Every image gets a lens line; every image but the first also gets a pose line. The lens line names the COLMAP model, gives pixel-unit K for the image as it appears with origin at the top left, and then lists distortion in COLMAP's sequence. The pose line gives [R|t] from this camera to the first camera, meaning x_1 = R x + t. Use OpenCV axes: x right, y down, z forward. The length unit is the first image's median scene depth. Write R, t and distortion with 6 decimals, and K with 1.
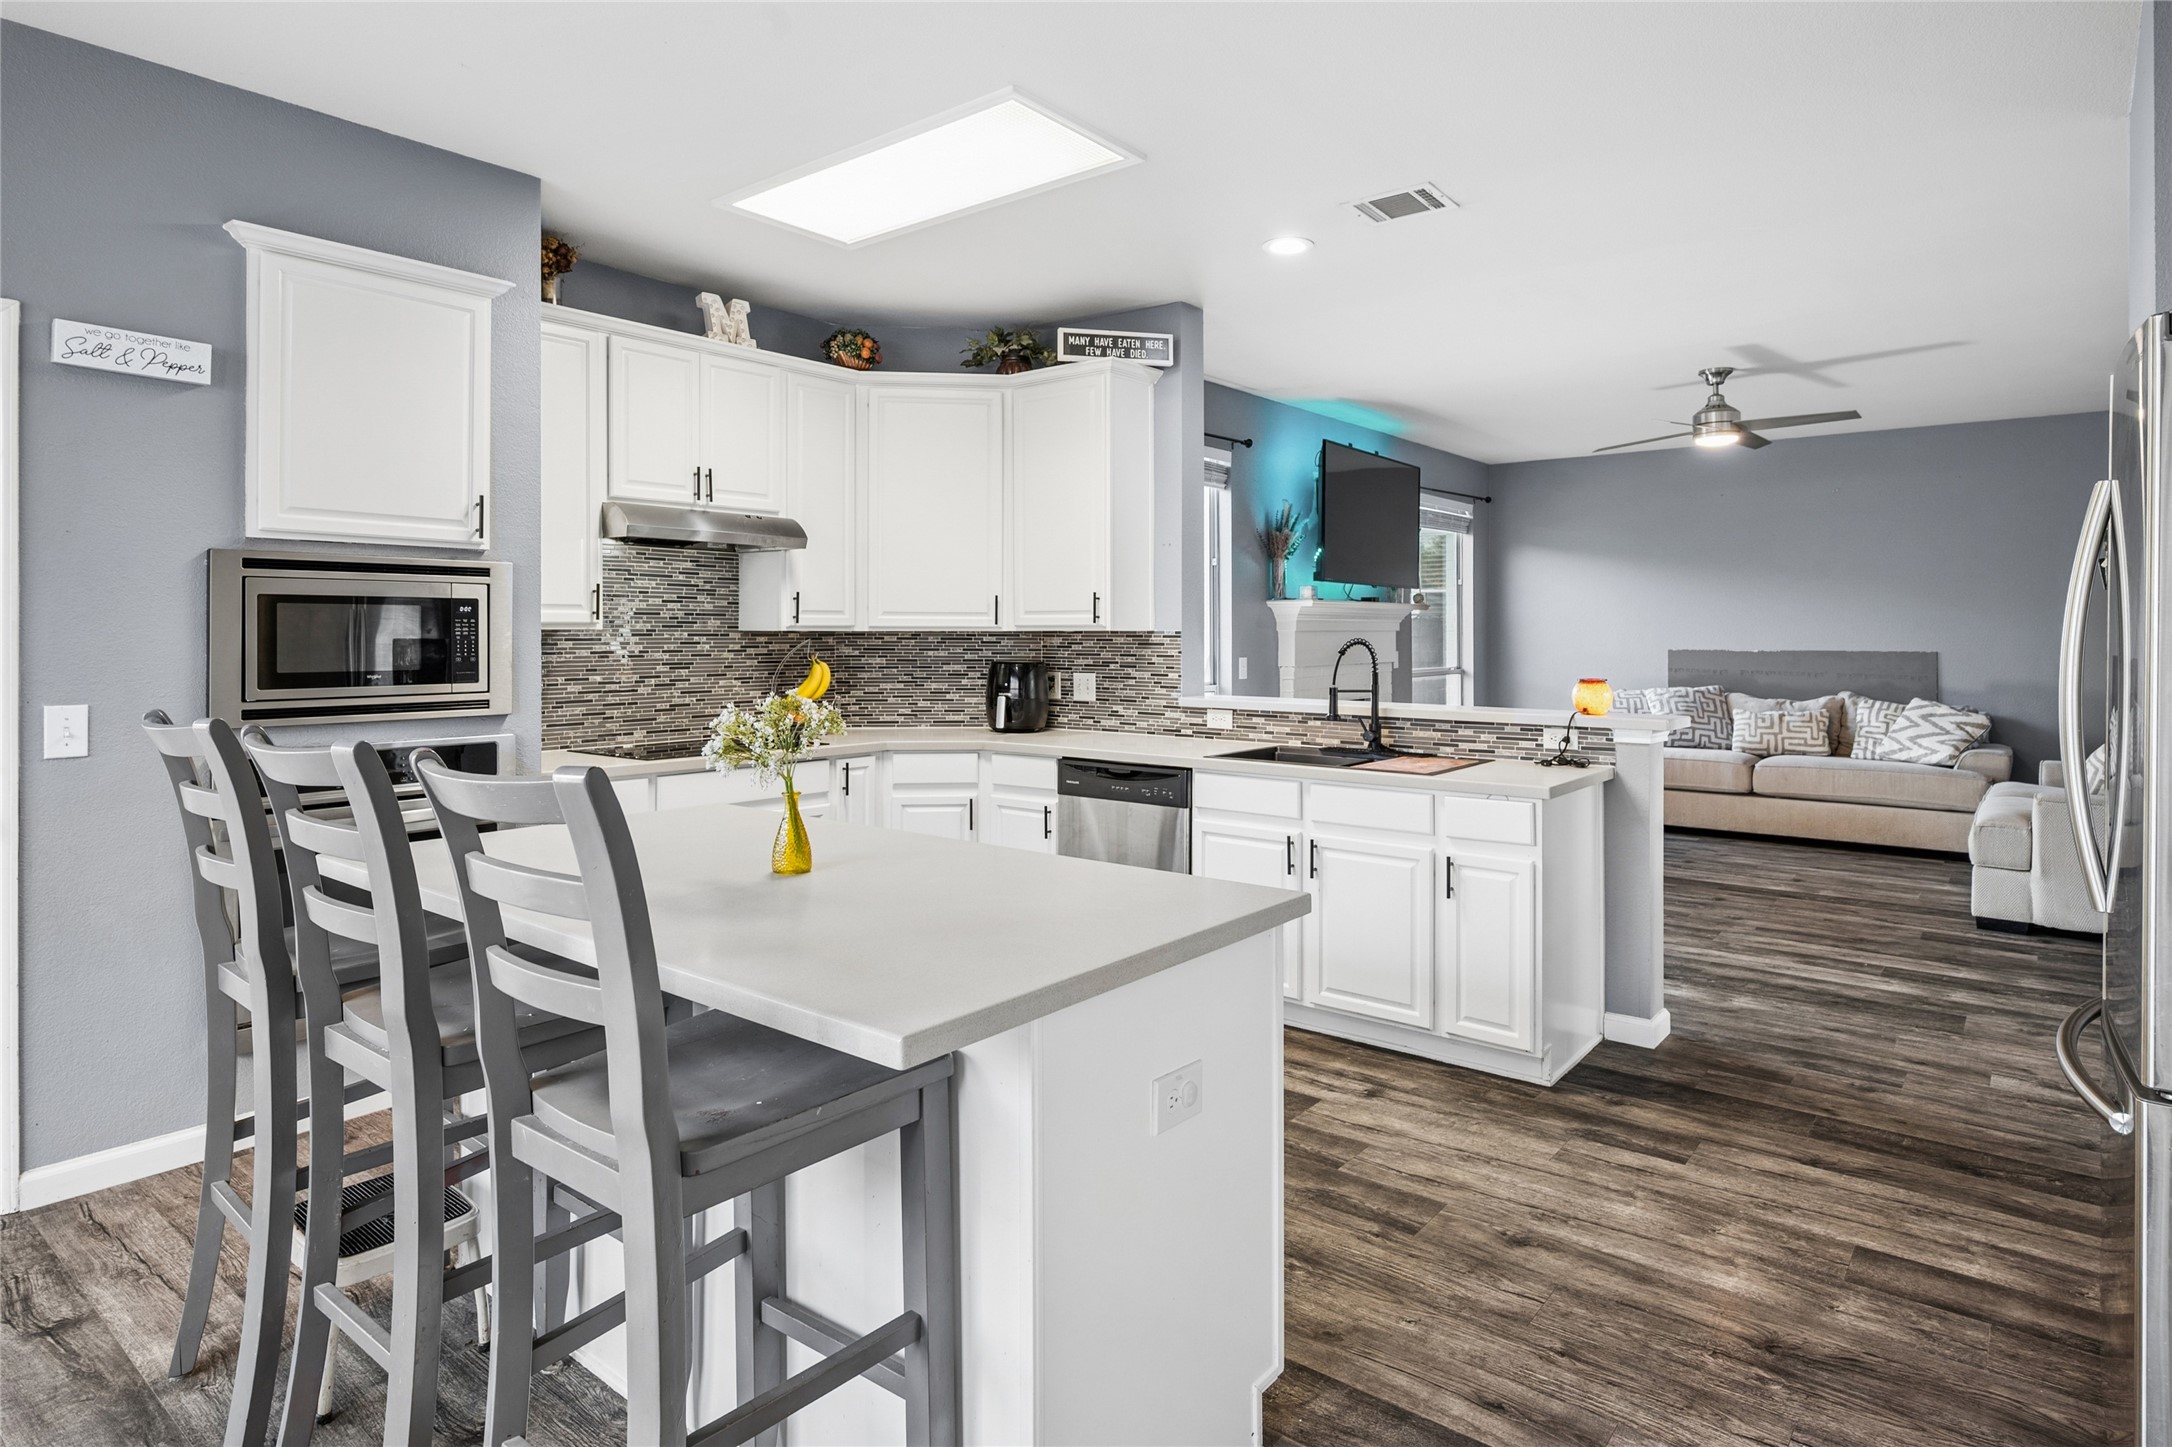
lens RADIAL K [[1169.2, 0, 1080.6], [0, 1169.2, 625.8], [0, 0, 1]] dist [-0.002167, 0.000085]
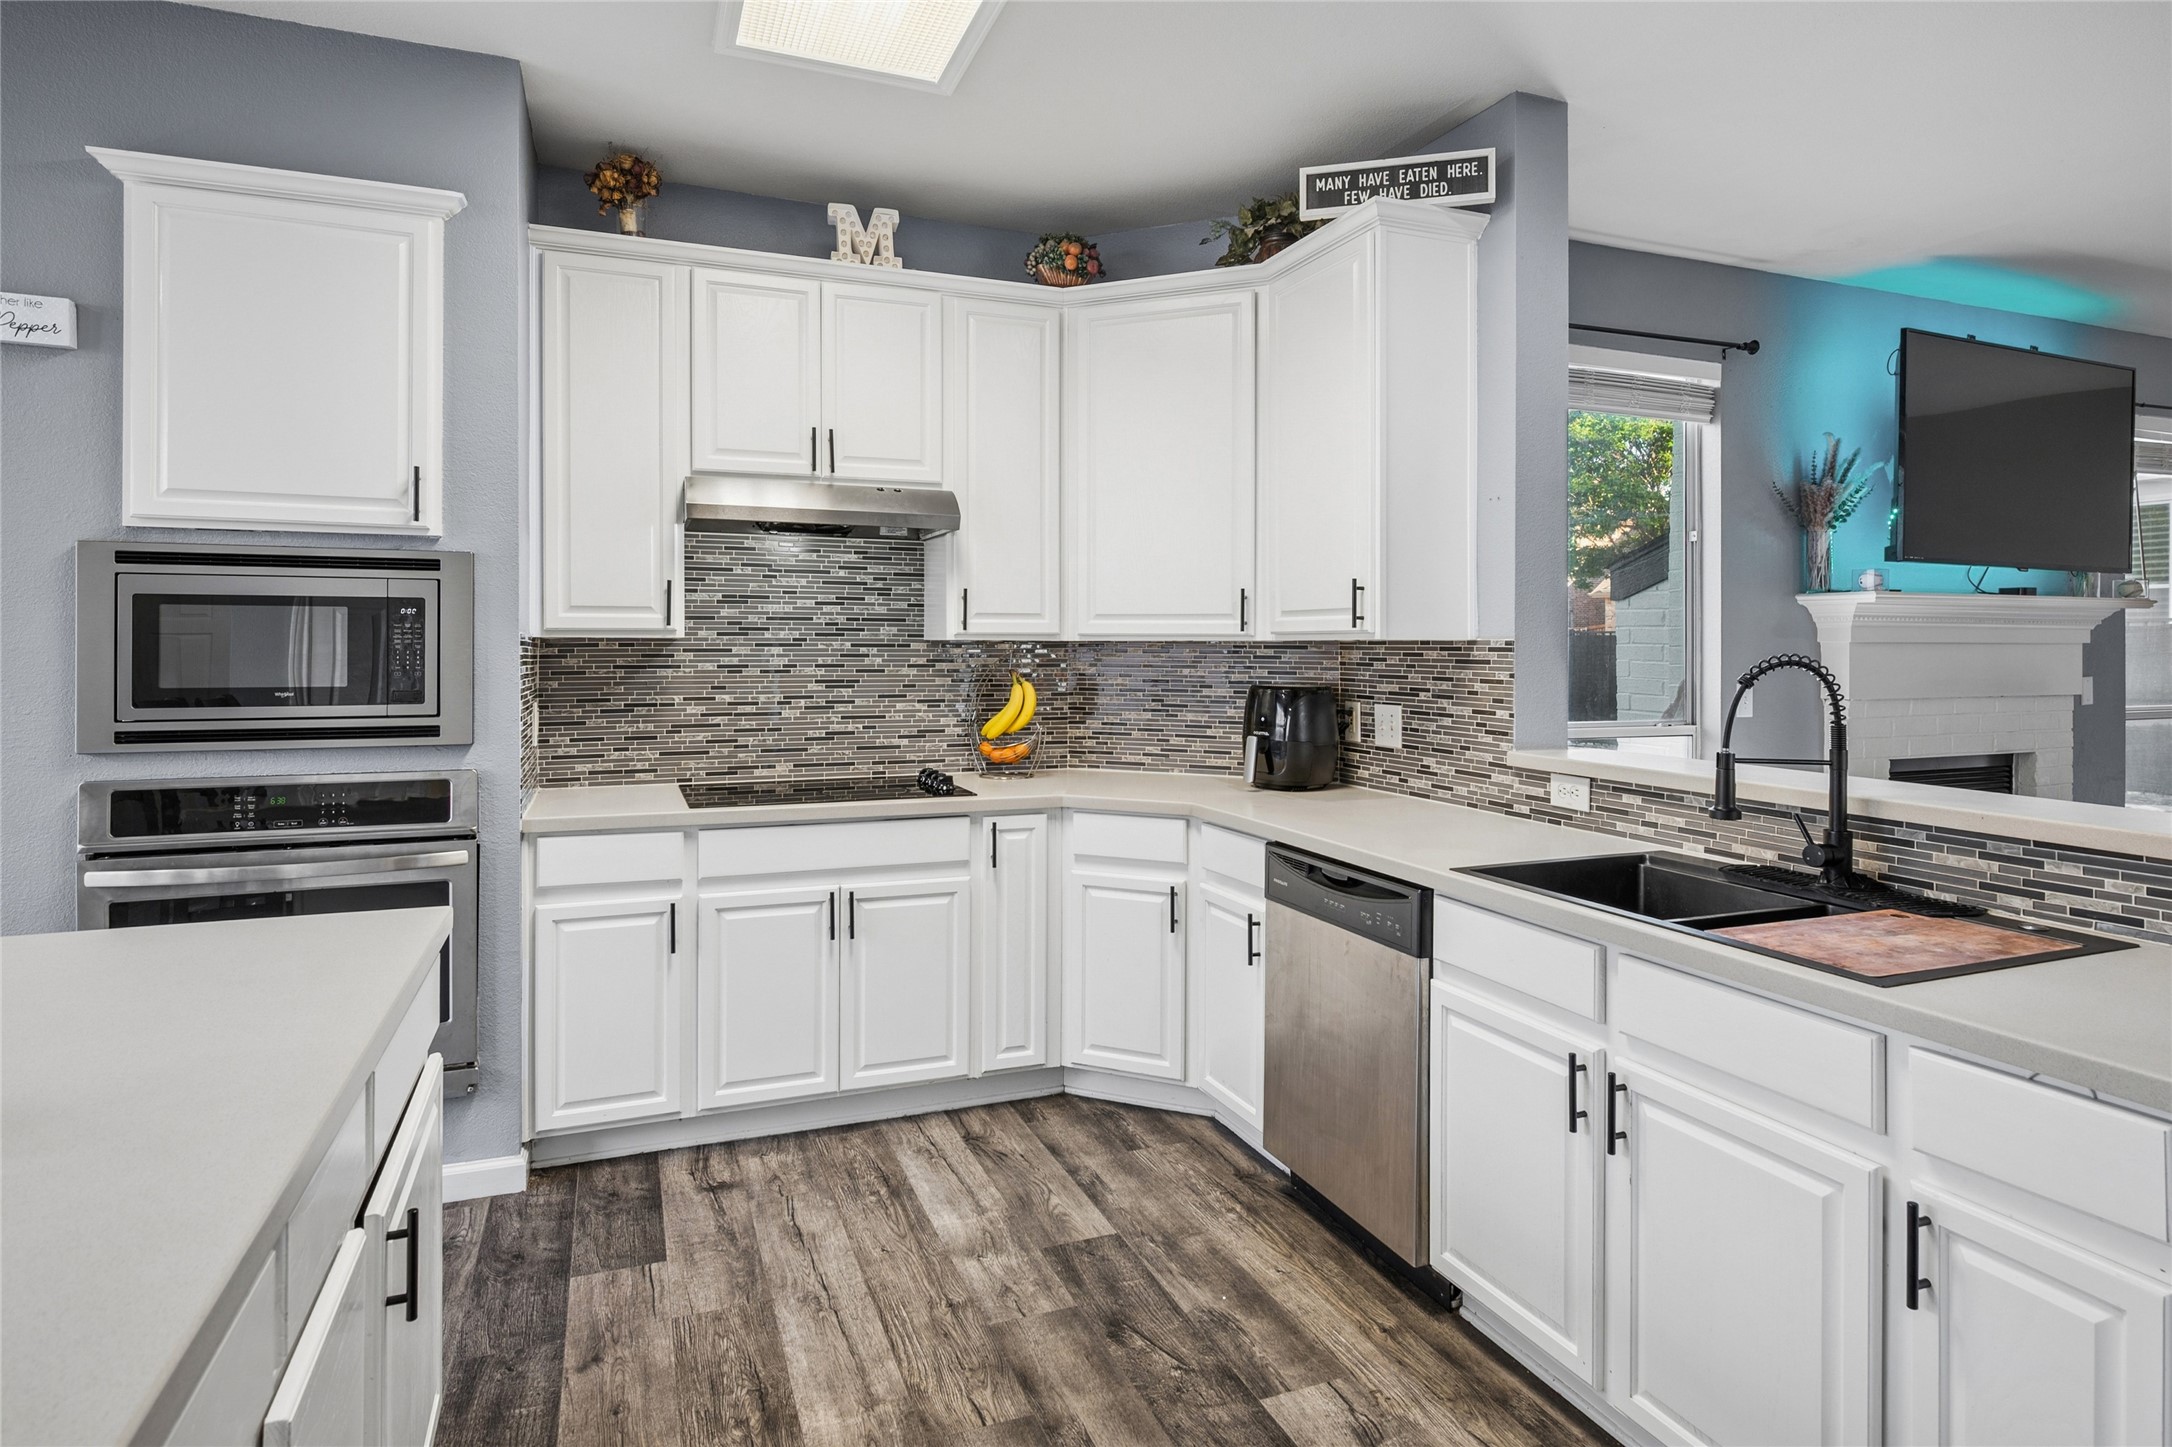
lens RADIAL K [[1169.2, 0, 1087.5], [0, 1169.2, 649.9], [0, 0, 1]] dist [-0.002167, 0.000085]
pose [[0.876047, 0.004215, -0.482207, 0.180673], [0.000523, 0.999953, 0.009692, 0.003112], [0.482225, -0.008743, 0.876004, 0.359834]]
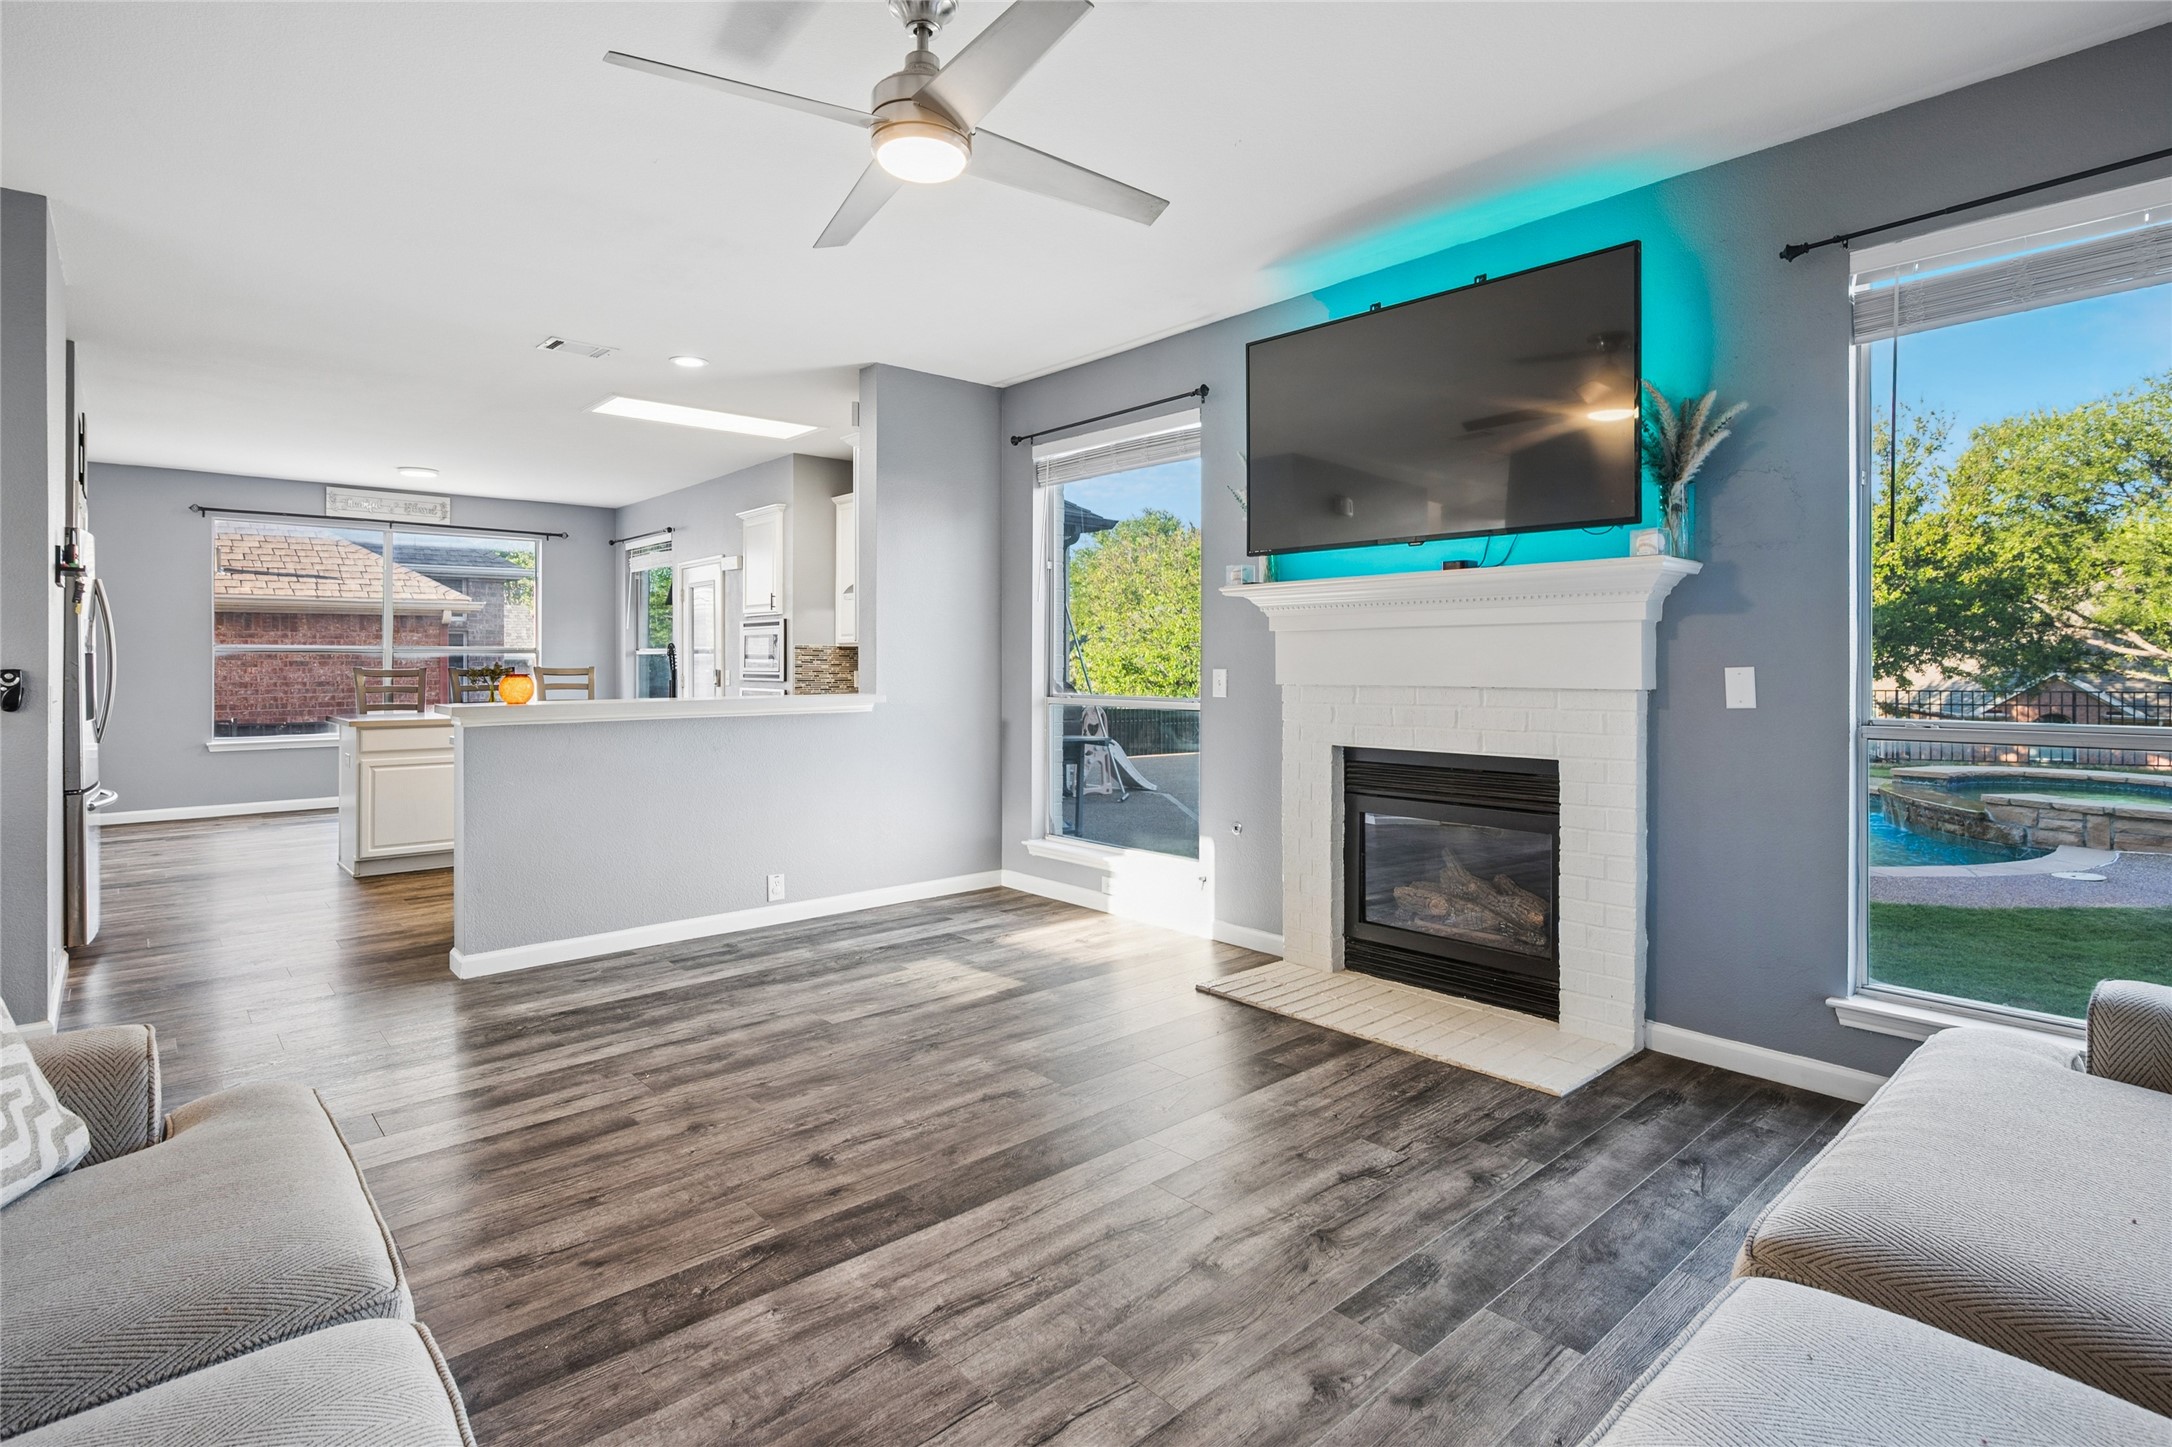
lens RADIAL K [[1097.0, 0, 1124.2], [0, 1097.0, 660.7], [0, 0, 1]] dist [0.000106, -0.001065]
pose [[-0.138632, -0.002972, -0.990339, 1.172037], [0.006431, 0.999972, -0.003901, 0.033065], [0.990323, -0.006910, -0.138609, 1.418837]]
